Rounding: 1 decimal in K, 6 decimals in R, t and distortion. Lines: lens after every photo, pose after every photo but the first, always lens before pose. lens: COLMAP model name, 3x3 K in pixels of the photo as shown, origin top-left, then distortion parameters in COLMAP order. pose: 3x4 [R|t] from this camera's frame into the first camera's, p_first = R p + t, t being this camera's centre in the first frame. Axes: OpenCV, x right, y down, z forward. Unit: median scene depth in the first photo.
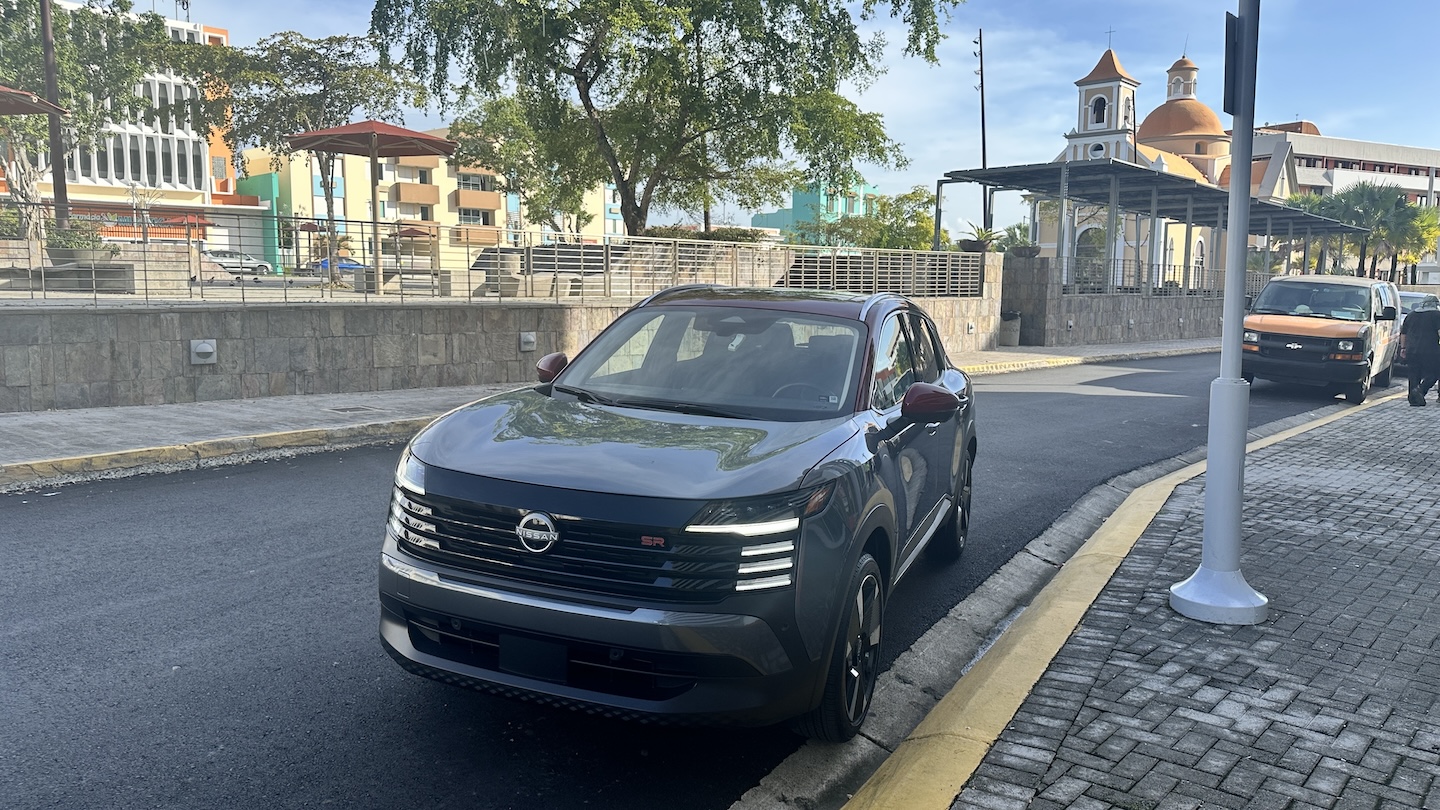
lens RADIAL K [[959.0, 0, 720.0], [0, 959.0, 405.0], [0, 0, 1]] dist [0.044508, -0.100841]
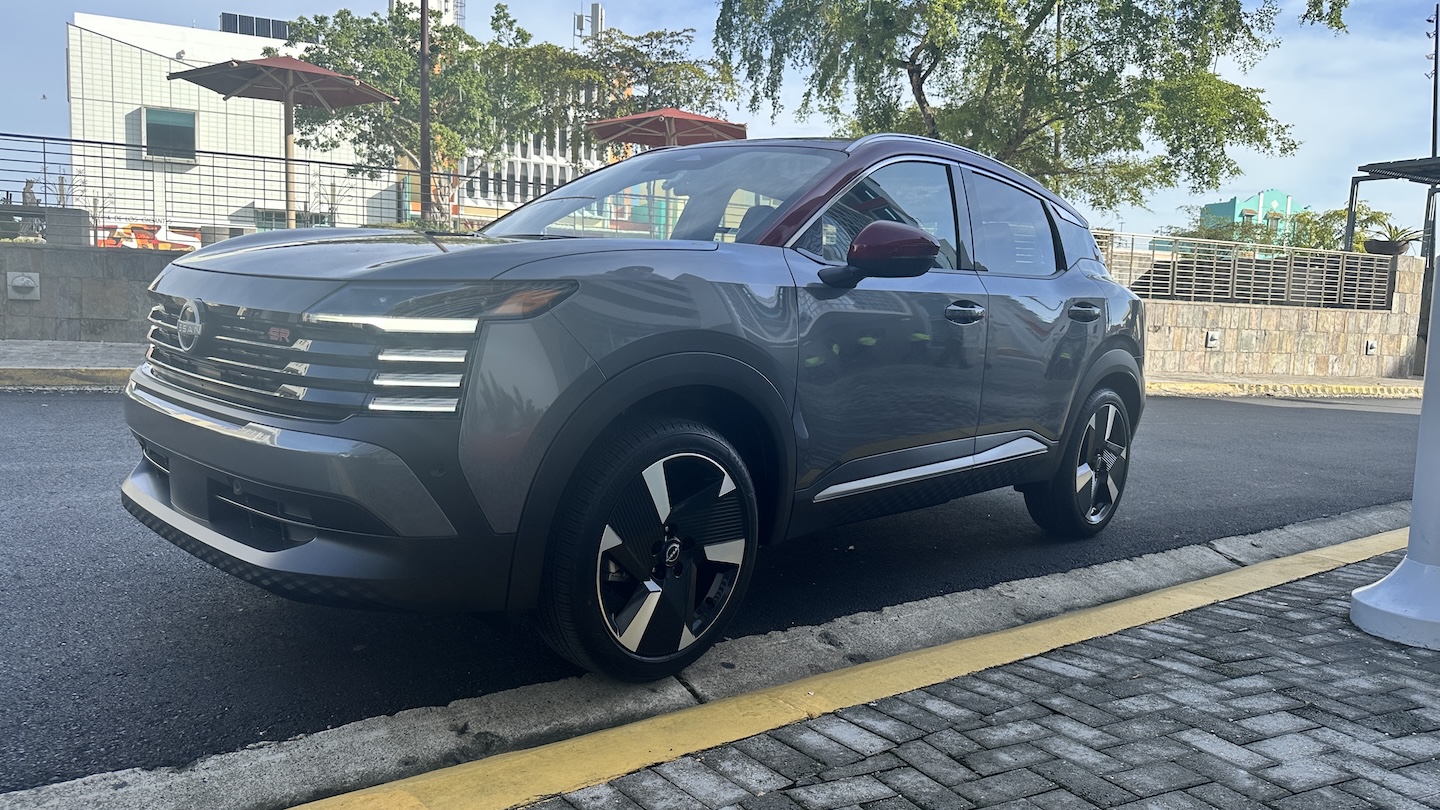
lens RADIAL K [[980.4, 0, 720.0], [0, 980.4, 405.0], [0, 0, 1]] dist [0.065249, -0.102786]
pose [[0.935308, 0.060875, -0.348558, 0.298047], [-0.069030, 0.997554, -0.011011, 0.105558], [0.347035, 0.034359, 0.937222, 0.239982]]
